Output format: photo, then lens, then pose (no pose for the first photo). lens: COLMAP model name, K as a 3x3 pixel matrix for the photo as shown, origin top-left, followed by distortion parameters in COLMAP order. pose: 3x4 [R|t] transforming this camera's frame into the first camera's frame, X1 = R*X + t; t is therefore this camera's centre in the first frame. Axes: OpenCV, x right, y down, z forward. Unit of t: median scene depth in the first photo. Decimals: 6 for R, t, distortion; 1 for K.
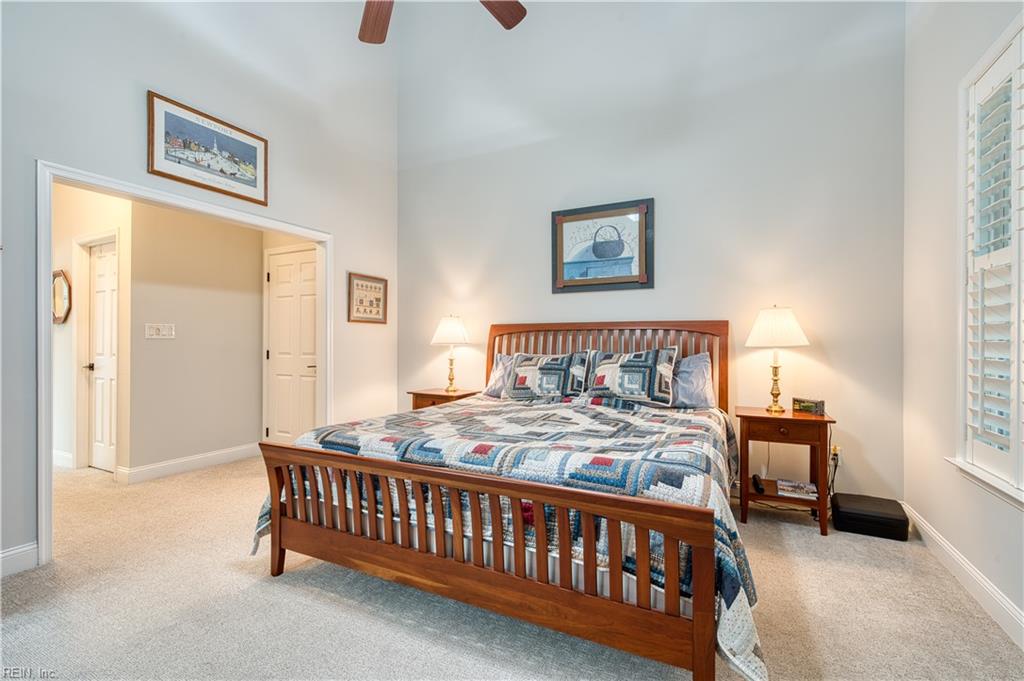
lens RADIAL K [[470.0, 0, 511.5], [0, 470.0, 344.2], [0, 0, 1]] dist [0.000282, -0.000412]
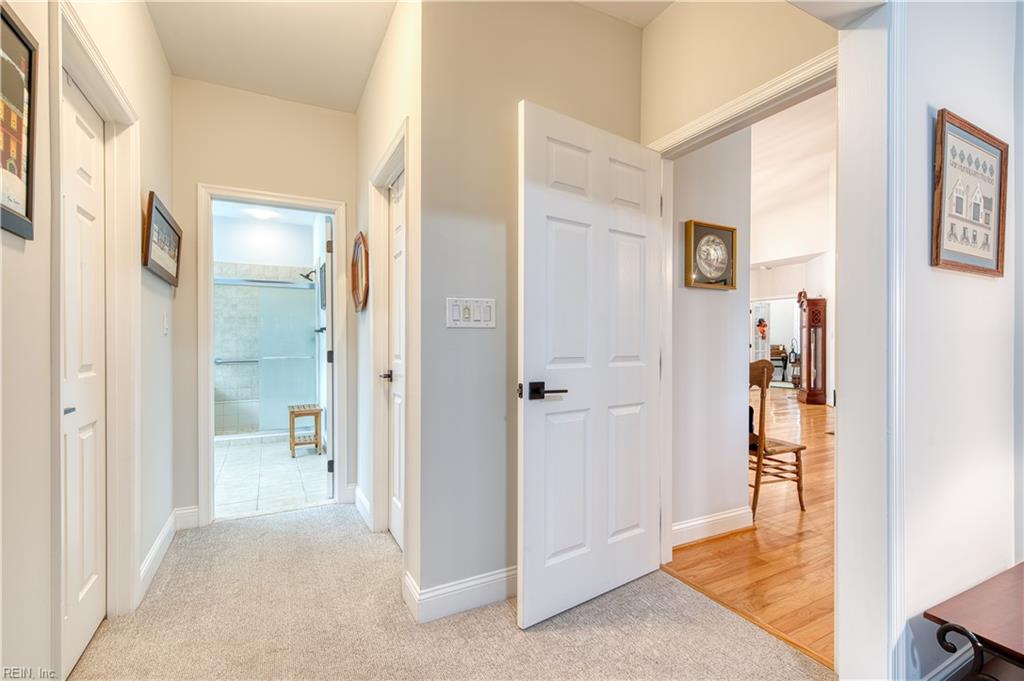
lens RADIAL K [[424.6, 0, 513.4], [0, 424.6, 340.9], [0, 0, 1]] dist [0.002086, -0.000073]
pose [[0.832158, -0.004885, -0.554517, -0.436907], [0.004575, 0.999988, -0.001943, 0.002757], [0.554520, -0.000920, 0.832170, 0.616598]]
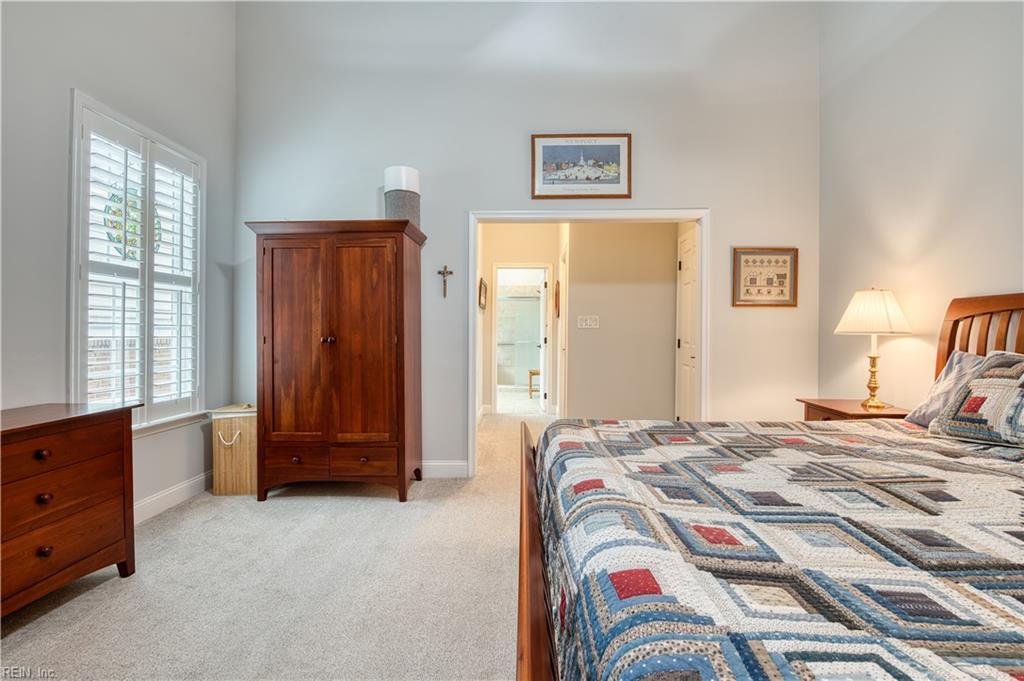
lens RADIAL K [[454.8, 0, 510.7], [0, 454.8, 332.5], [0, 0, 1]] dist [0.000690, -0.000032]
pose [[0.417342, 0.000500, -0.908749, 0.236237], [-0.004772, 0.999987, -0.001642, 0.002286], [0.908737, 0.005022, 0.417339, 0.303570]]
